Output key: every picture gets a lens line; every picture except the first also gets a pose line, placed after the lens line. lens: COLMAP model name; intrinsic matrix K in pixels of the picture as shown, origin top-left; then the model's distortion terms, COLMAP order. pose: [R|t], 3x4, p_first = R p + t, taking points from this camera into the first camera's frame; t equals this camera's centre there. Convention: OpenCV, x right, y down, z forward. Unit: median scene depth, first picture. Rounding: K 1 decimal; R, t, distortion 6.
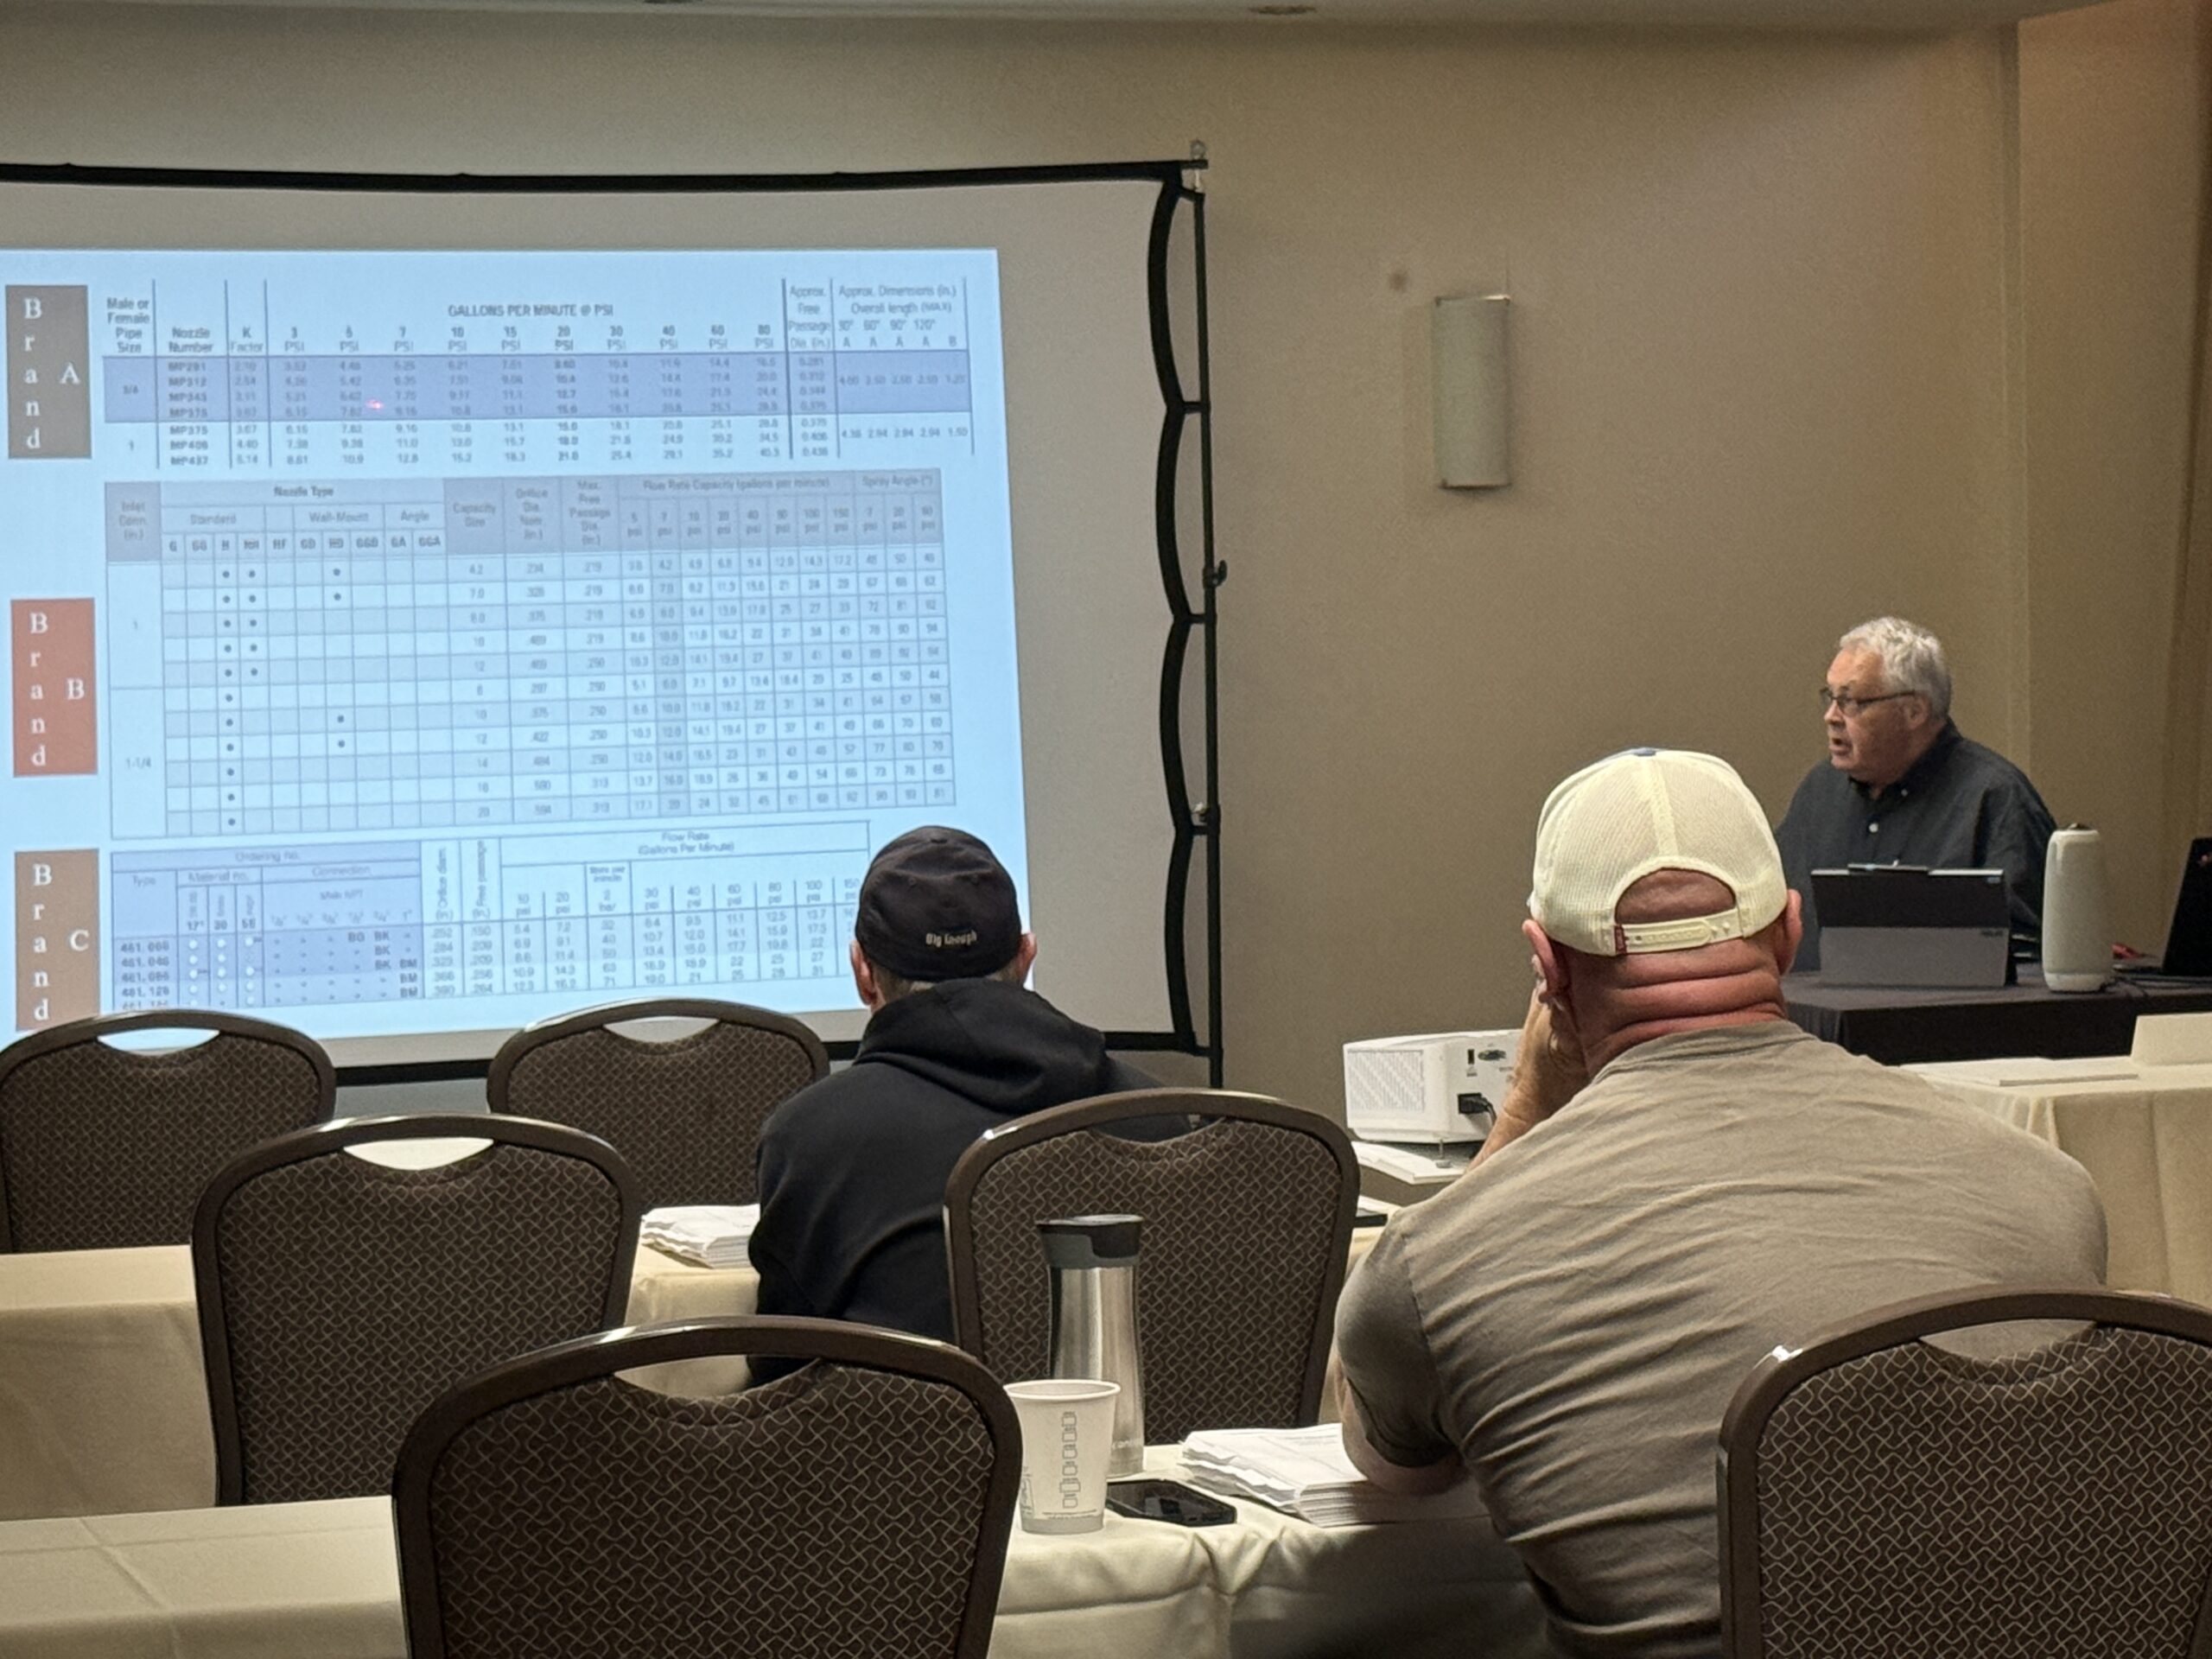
lens RADIAL K [[5982.3, 0, 1105.9], [0, 5982.3, 824.9], [0, 0, 1]] dist [0.134372, 0.000000]
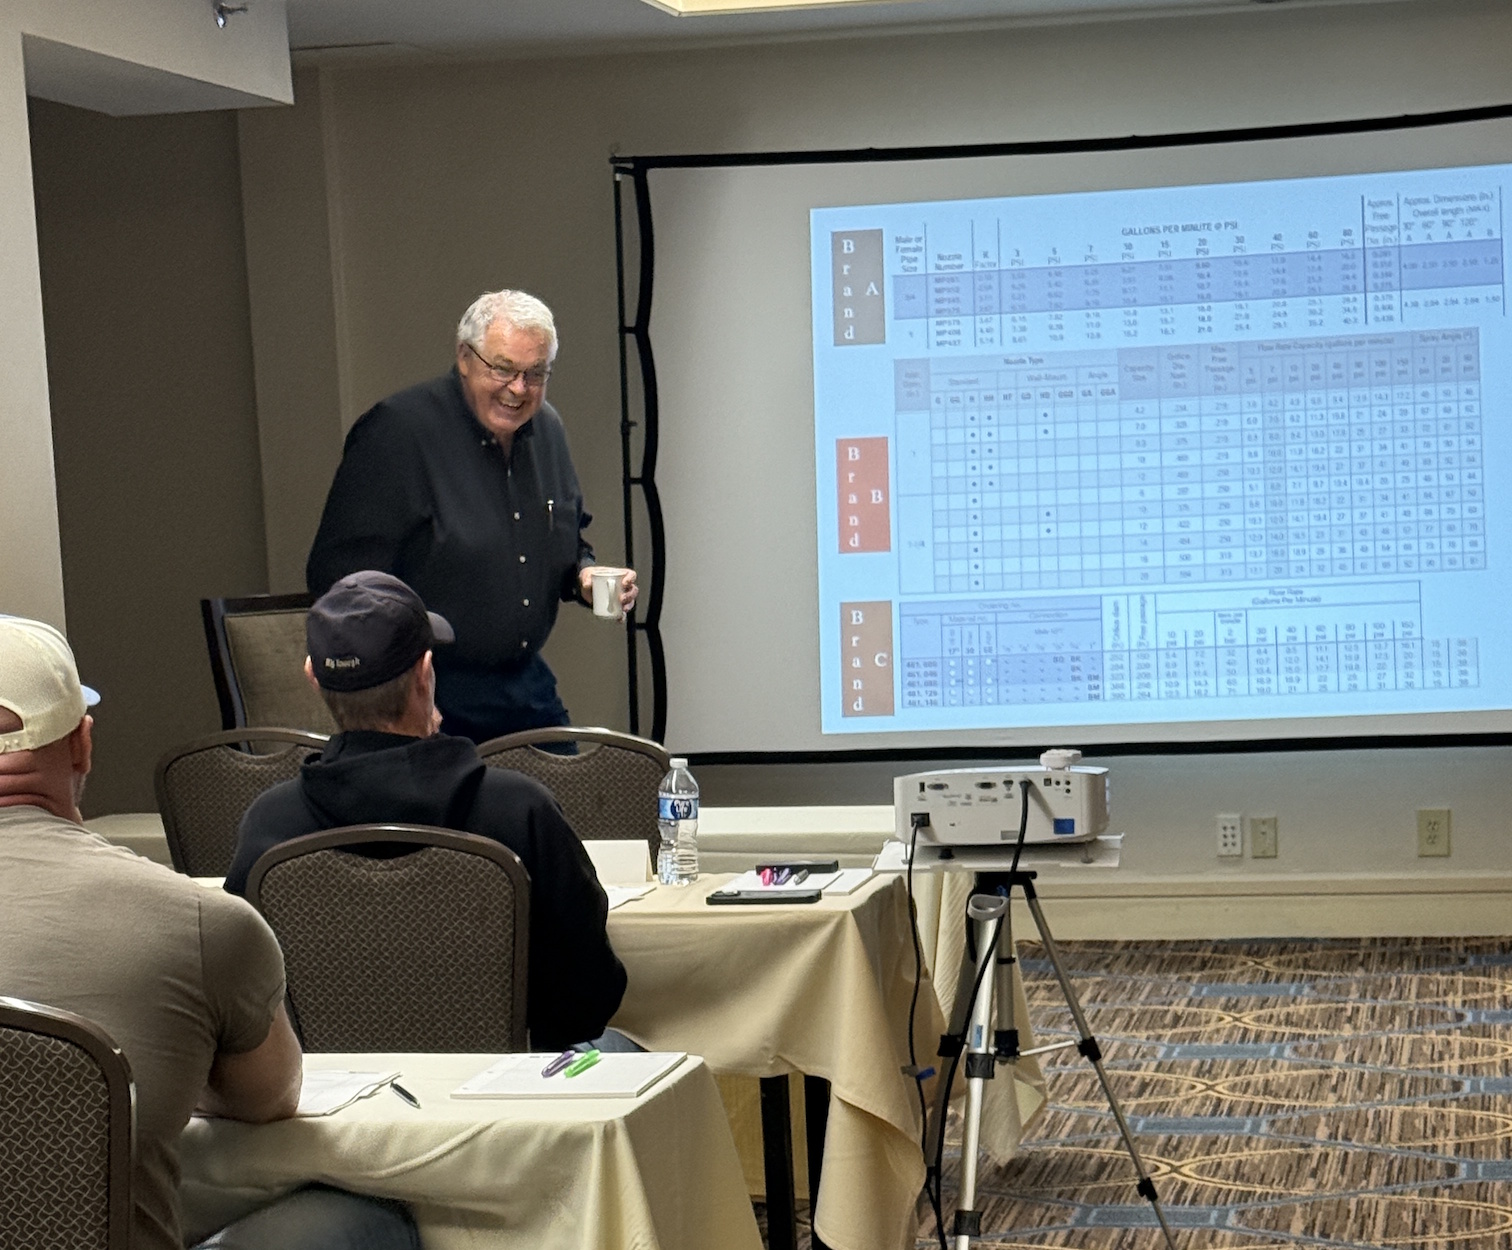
lens RADIAL K [[3718.6, 0, 734.5], [0, 3718.6, 962.9], [0, 0, 1]] dist [0.157216, 0.000000]
pose [[0.853228, 0.058114, -0.518290, 0.294596], [0.002225, 0.993358, 0.115044, -0.013526], [0.521533, -0.099312, 0.847432, 0.151634]]
